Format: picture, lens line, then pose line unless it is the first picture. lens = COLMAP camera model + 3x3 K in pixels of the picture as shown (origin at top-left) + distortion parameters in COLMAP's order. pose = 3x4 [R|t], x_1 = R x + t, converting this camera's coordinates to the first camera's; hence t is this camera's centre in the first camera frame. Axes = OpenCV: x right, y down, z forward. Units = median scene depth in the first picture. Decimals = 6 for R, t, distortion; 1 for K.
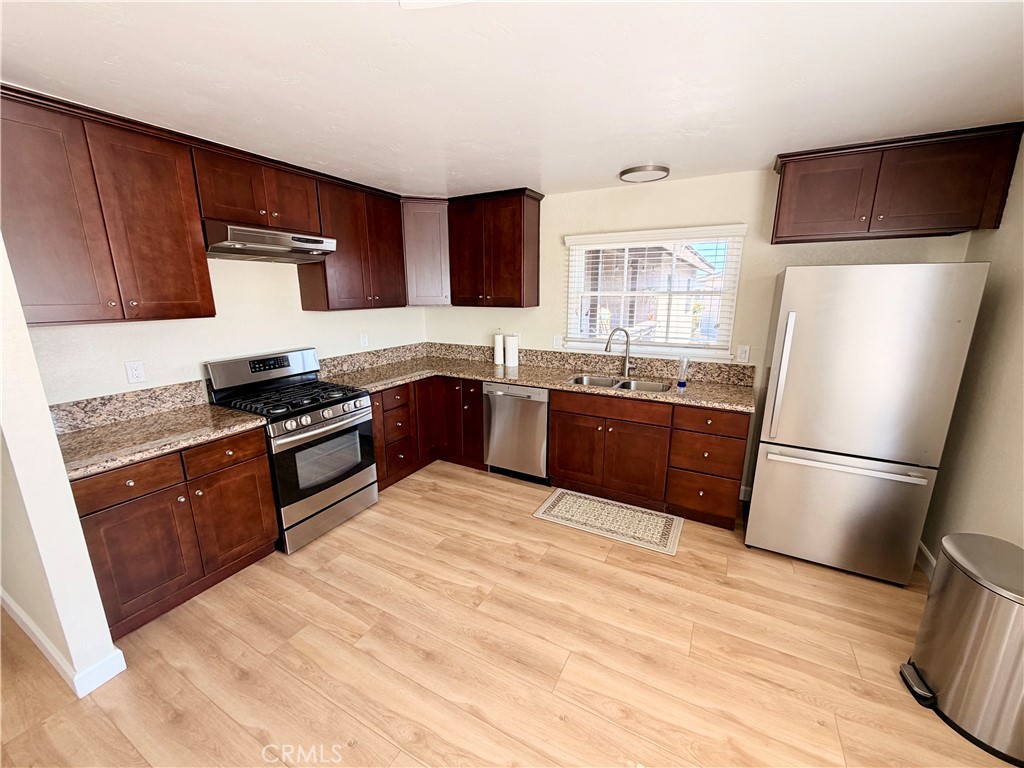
lens RADIAL K [[407.9, 0, 510.2], [0, 407.9, 386.3], [0, 0, 1]] dist [0.001243, -0.000042]
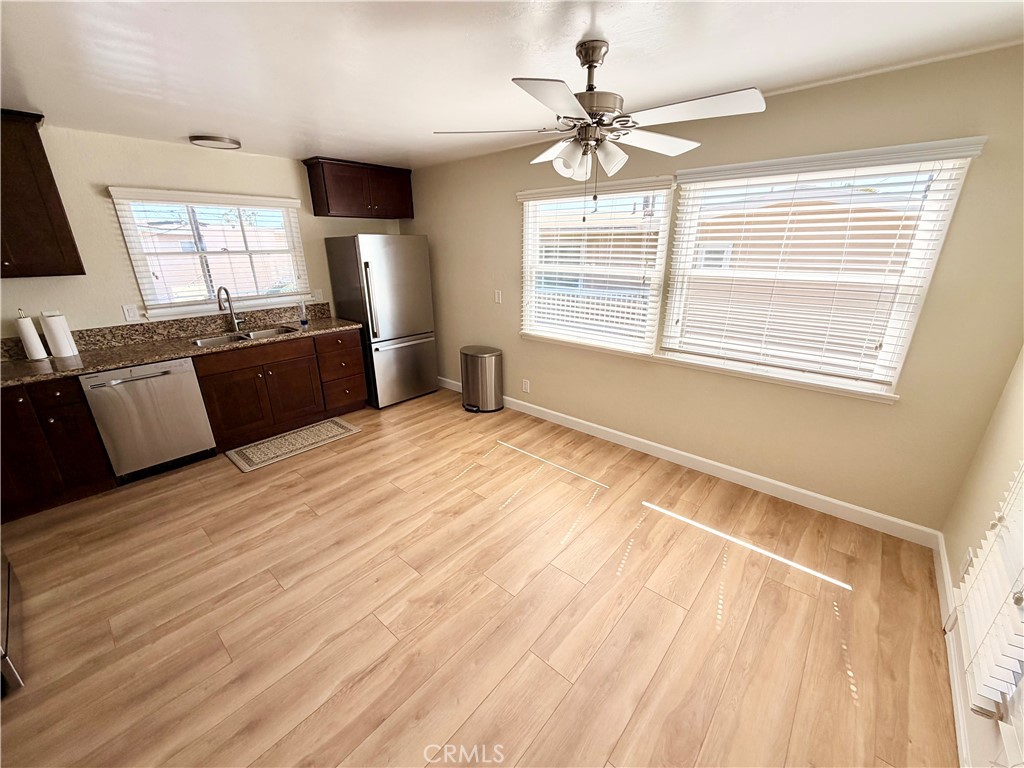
lens RADIAL K [[407.9, 0, 508.2], [0, 407.9, 384.4], [0, 0, 1]] dist [0.001243, -0.000042]
pose [[0.225217, -0.318999, 0.920607, -0.774294], [0.229536, 0.935658, 0.268061, -0.022511], [-0.946885, 0.150941, 0.283948, 0.033215]]
